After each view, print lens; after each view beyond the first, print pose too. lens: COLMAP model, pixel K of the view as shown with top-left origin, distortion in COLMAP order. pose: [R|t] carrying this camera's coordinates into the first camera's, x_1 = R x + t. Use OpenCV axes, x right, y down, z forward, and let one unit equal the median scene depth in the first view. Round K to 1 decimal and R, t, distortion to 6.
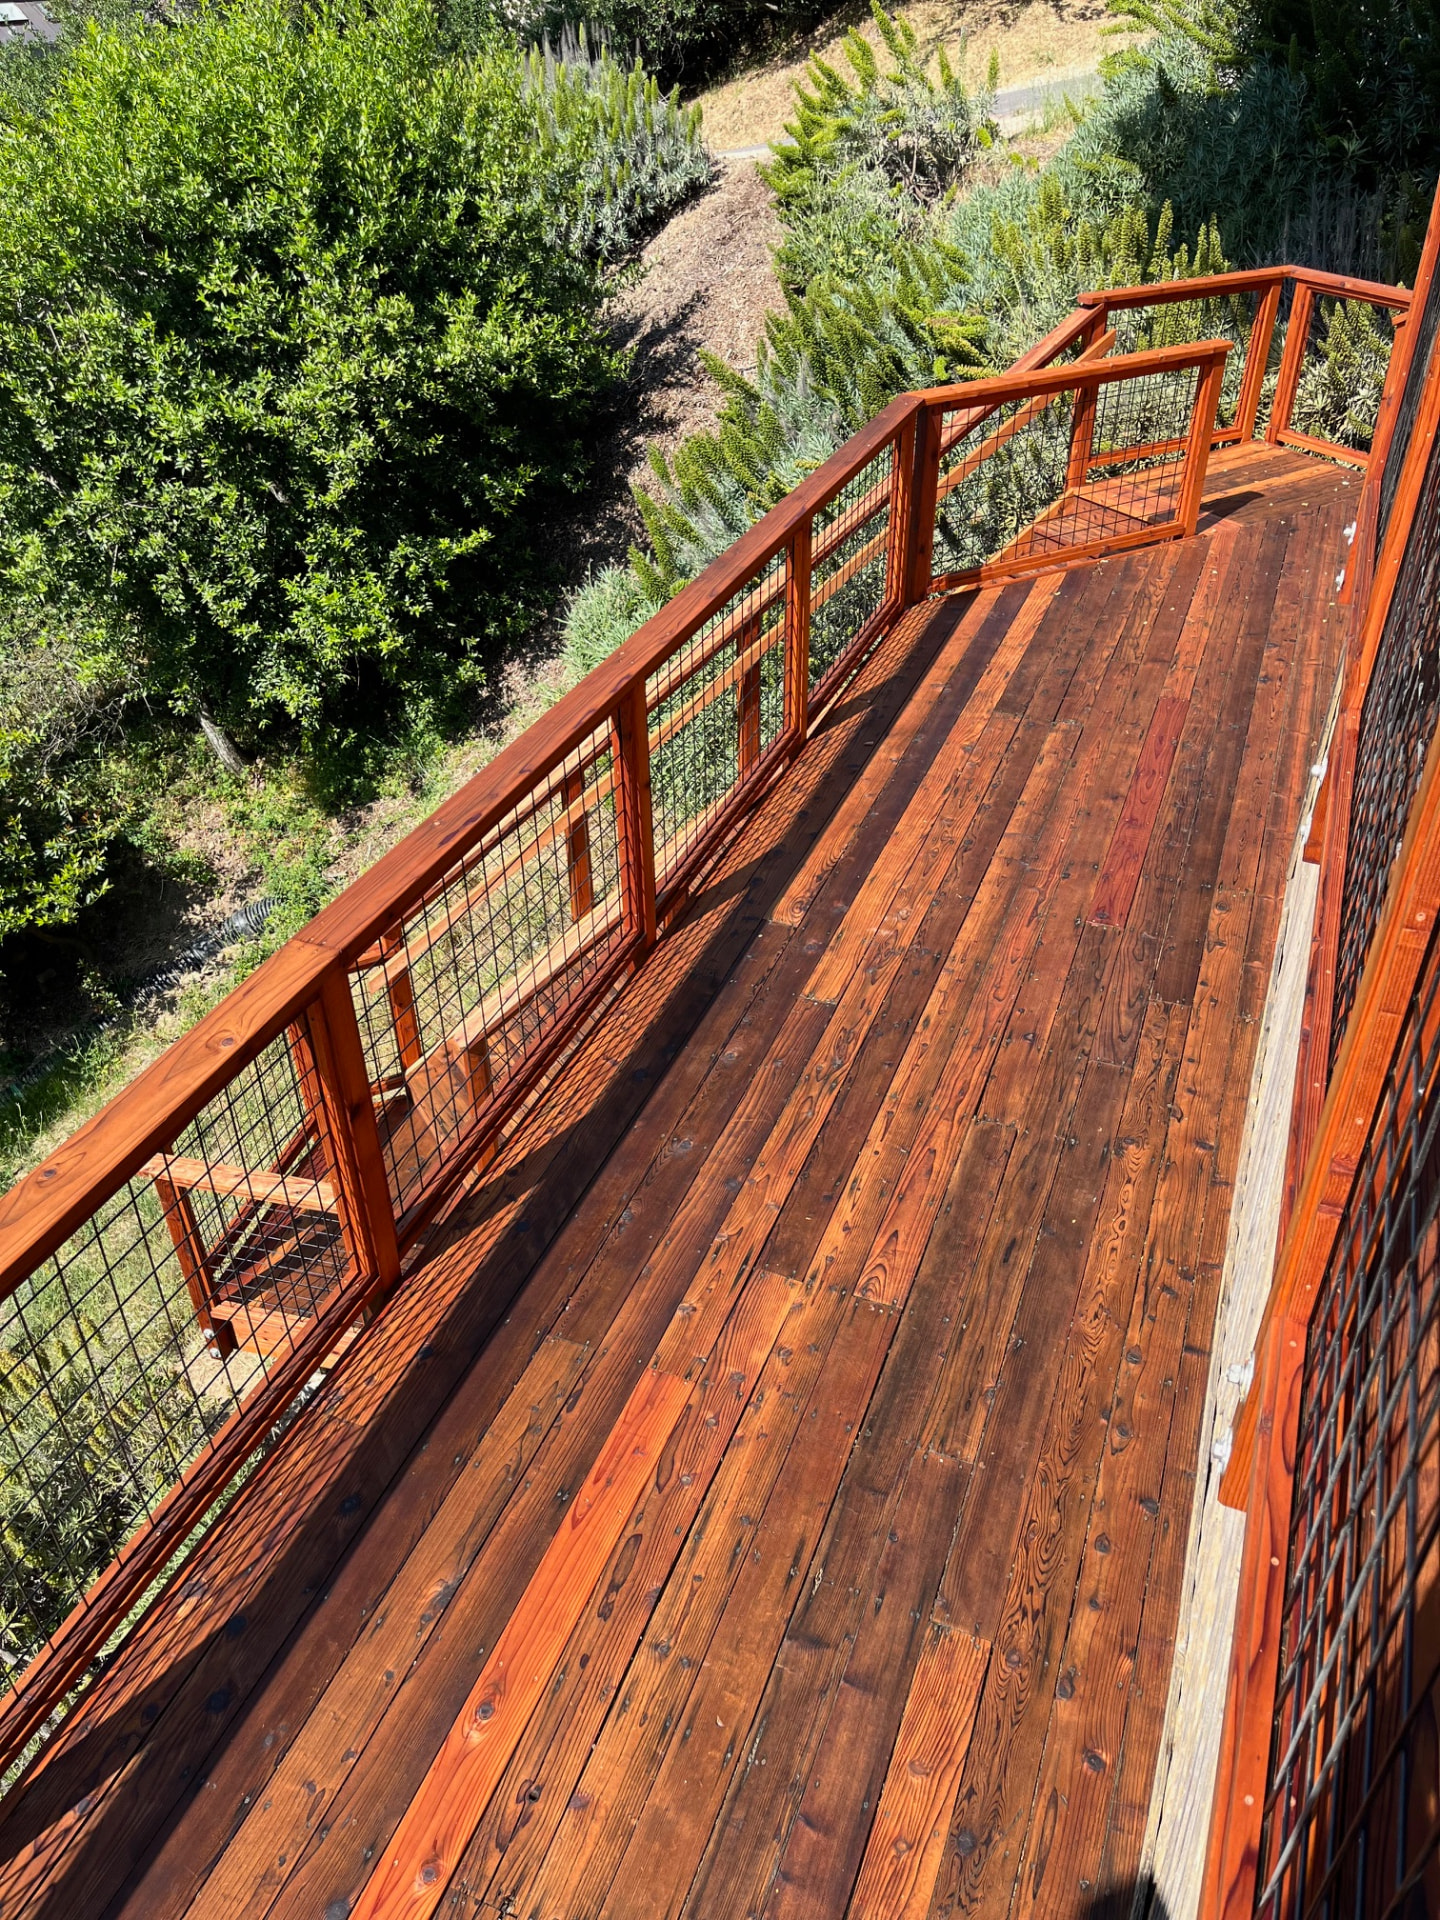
lens RADIAL K [[1447.2, 0, 720.0], [0, 1447.2, 960.0], [0, 0, 1]] dist [0.057515, -0.082769]
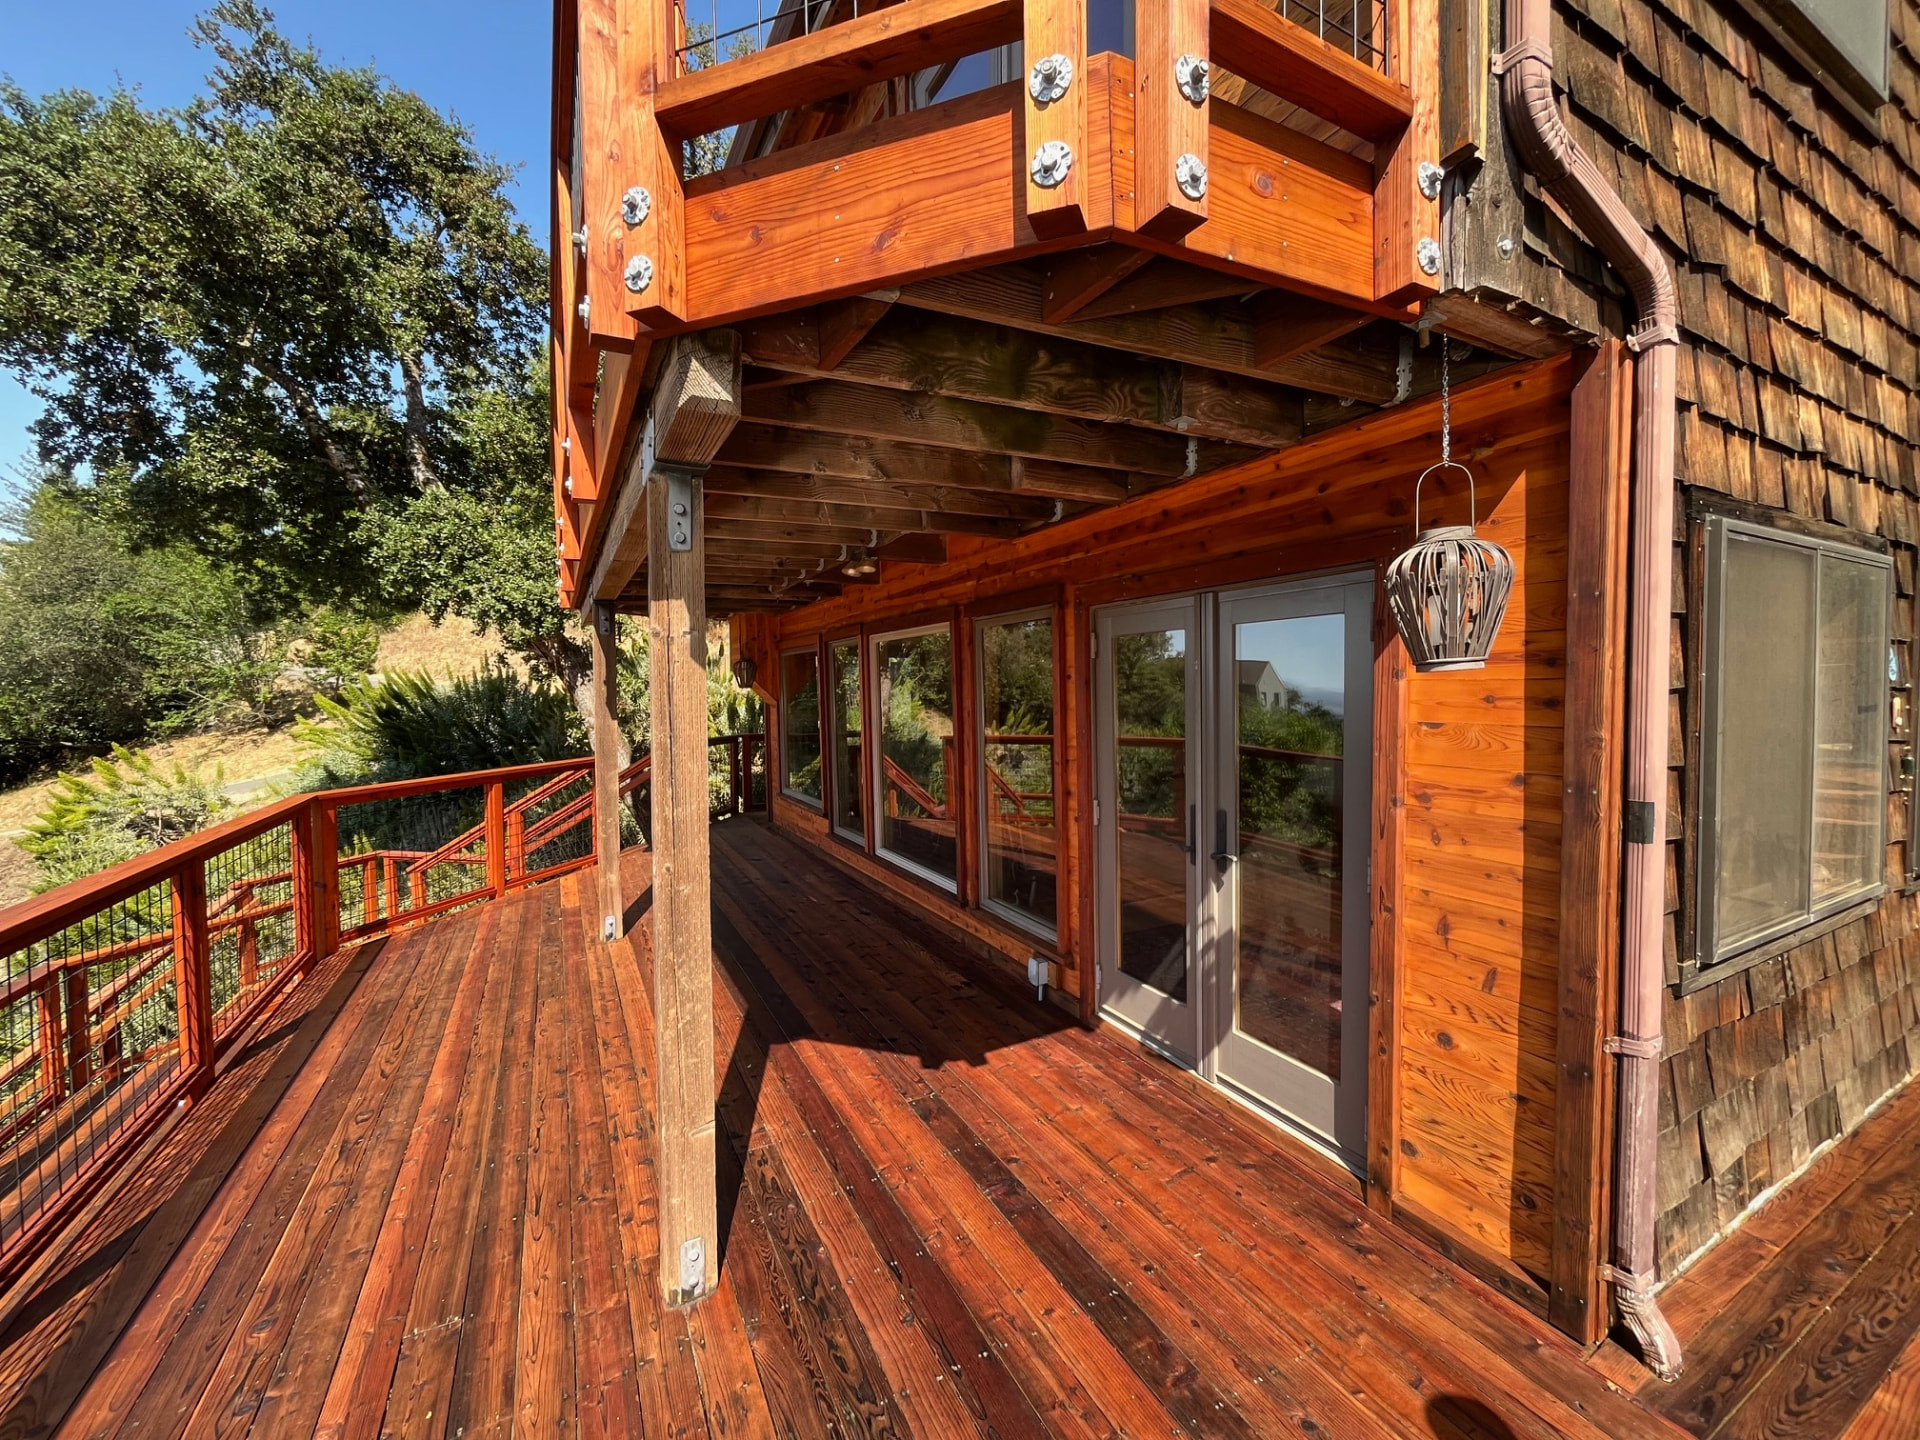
lens RADIAL K [[778.2, 0, 949.0], [0, 778.2, 711.0], [0, 0, 1]] dist [-0.002475, -0.000231]
pose [[0.664185, -0.023686, 0.747193, 0.090110], [0.435084, 0.825028, -0.360597, 0.066262], [-0.607914, 0.564595, 0.558277, -0.128853]]
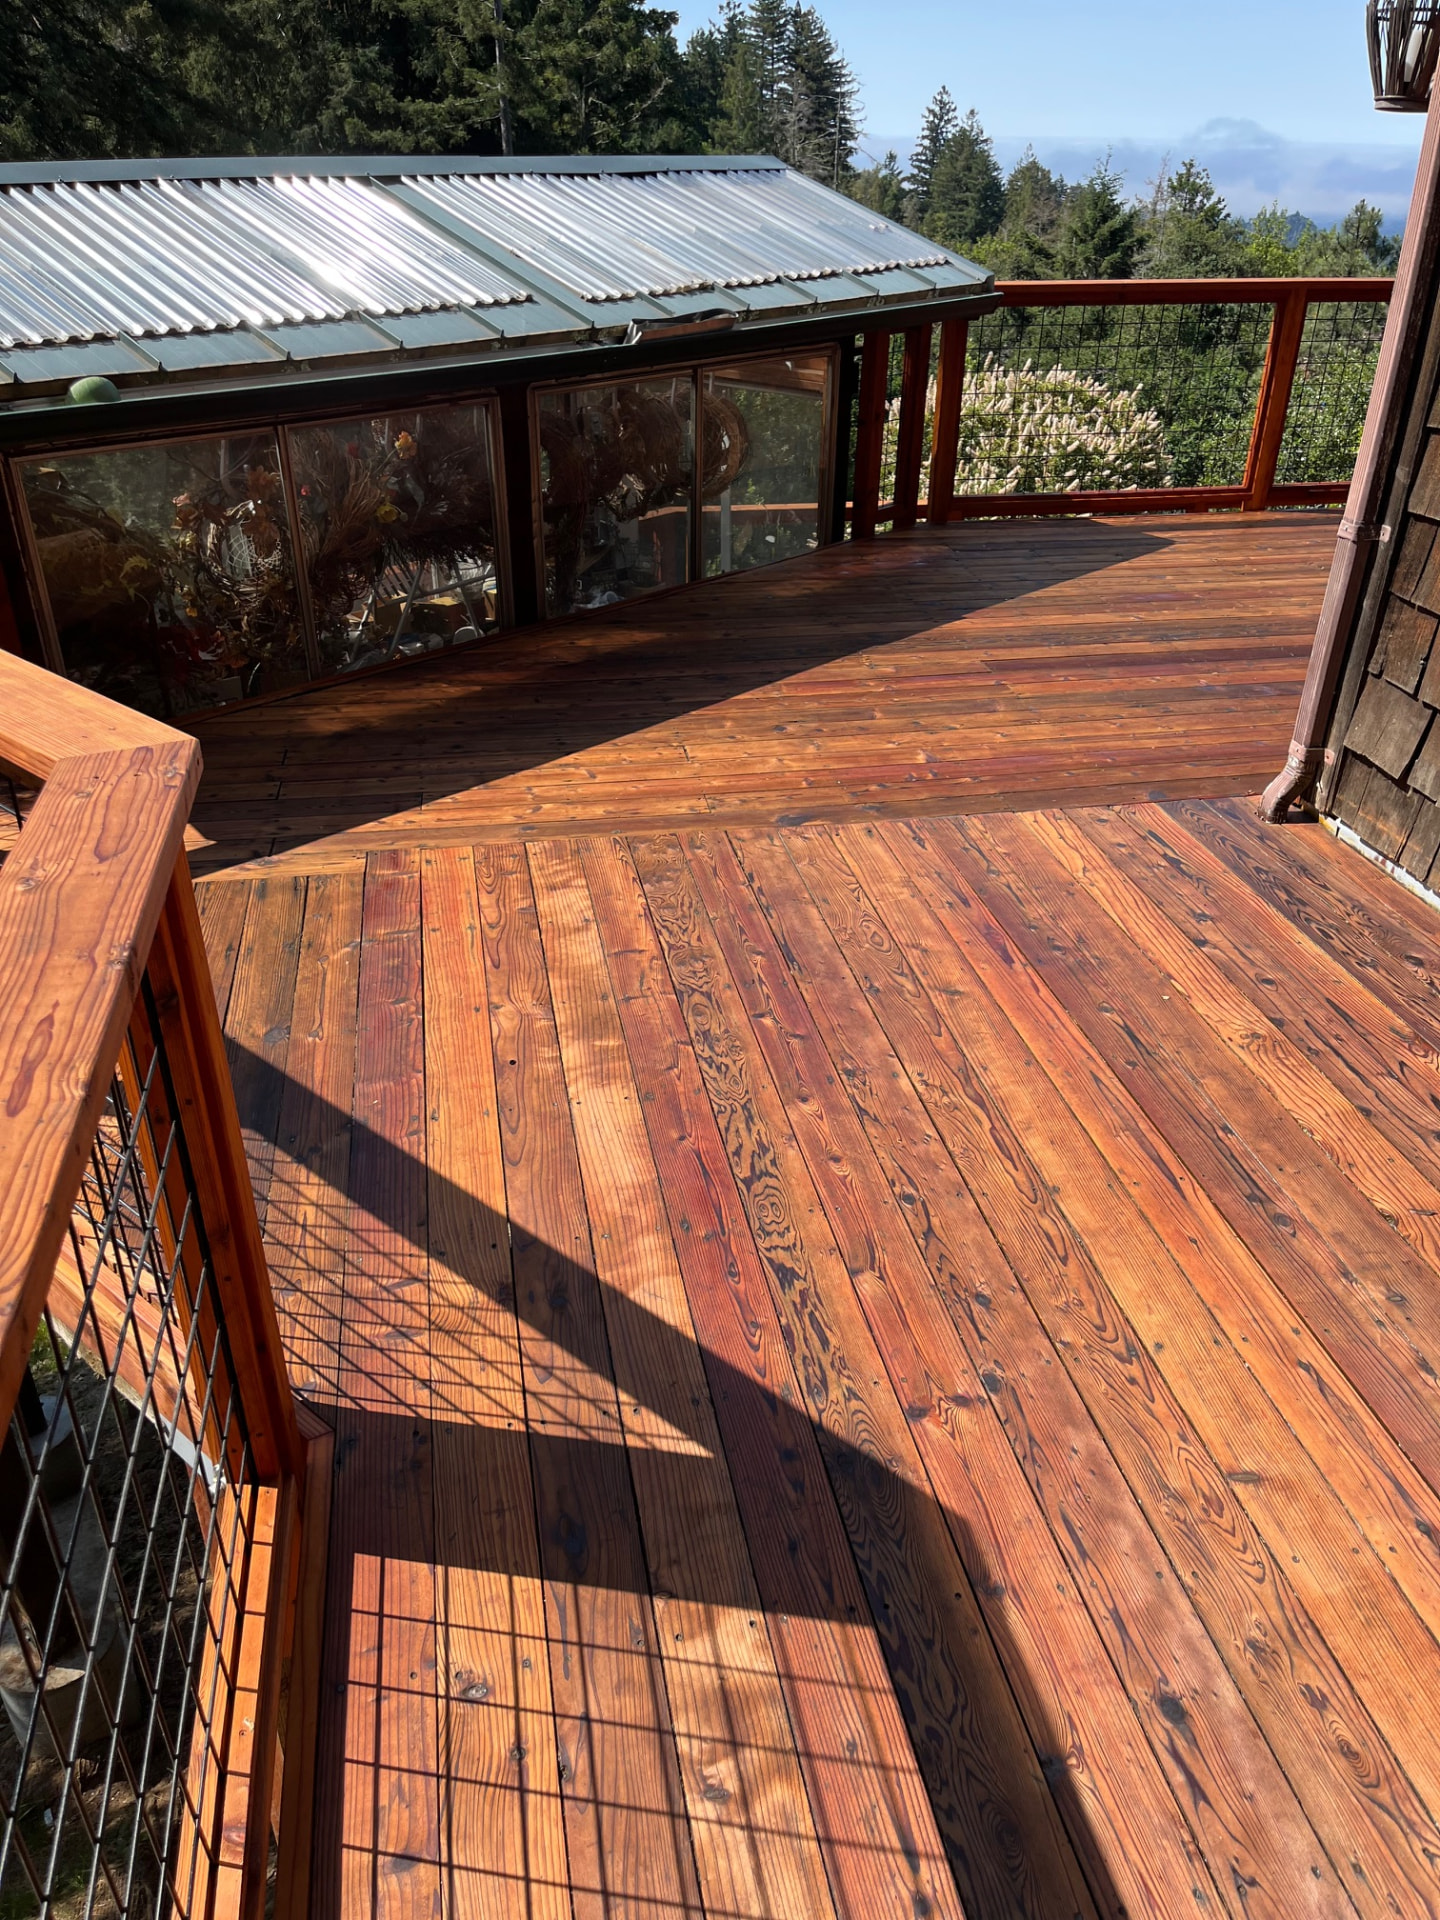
lens RADIAL K [[1447.2, 0, 720.0], [0, 1447.2, 960.0], [0, 0, 1]] dist [0.057515, -0.082769]
pose [[0.520615, 0.439736, -0.731842, 0.449194], [-0.505063, 0.849722, 0.151276, 0.206659], [0.688383, 0.290870, 0.664472, -0.331282]]
